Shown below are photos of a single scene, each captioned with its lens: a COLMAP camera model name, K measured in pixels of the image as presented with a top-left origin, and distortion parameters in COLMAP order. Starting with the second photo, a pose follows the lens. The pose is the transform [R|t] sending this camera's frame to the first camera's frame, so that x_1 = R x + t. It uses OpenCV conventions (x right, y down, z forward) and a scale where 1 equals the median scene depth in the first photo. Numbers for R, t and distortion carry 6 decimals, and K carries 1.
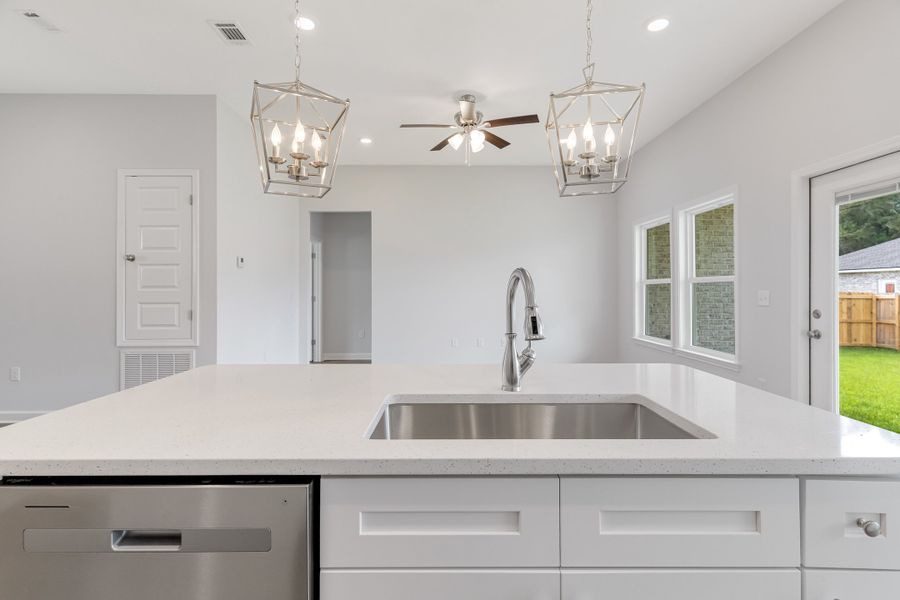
lens RADIAL K [[434.2, 0, 452.7], [0, 434.2, 288.0], [0, 0, 1]] dist [0.005273, 0.001020]
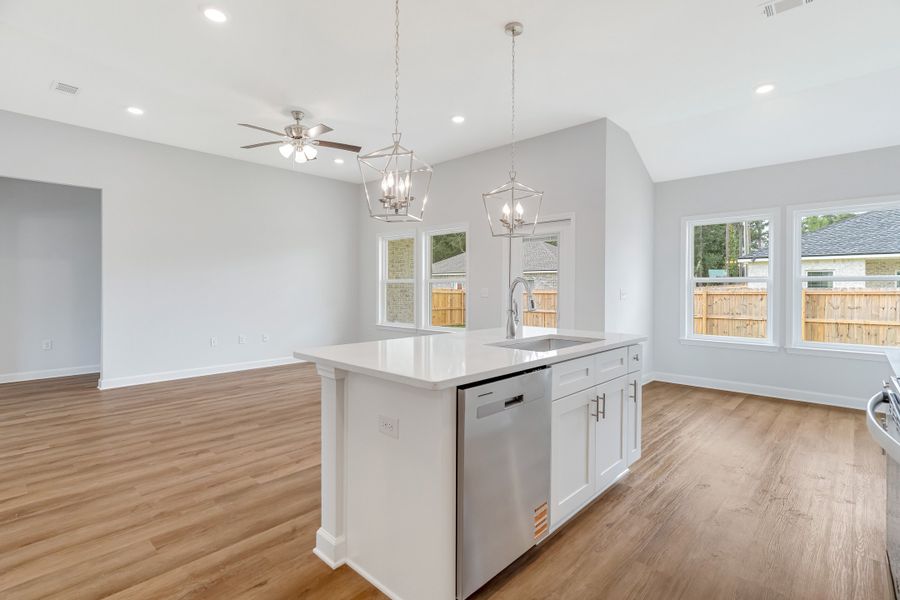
lens RADIAL K [[434.2, 0, 451.7], [0, 434.2, 286.9], [0, 0, 1]] dist [0.005273, 0.001020]
pose [[0.688055, 0.003935, 0.725648, -0.391335], [-0.006663, 0.999977, 0.000895, 0.001558], [-0.725628, -0.005451, 0.688066, -0.040038]]
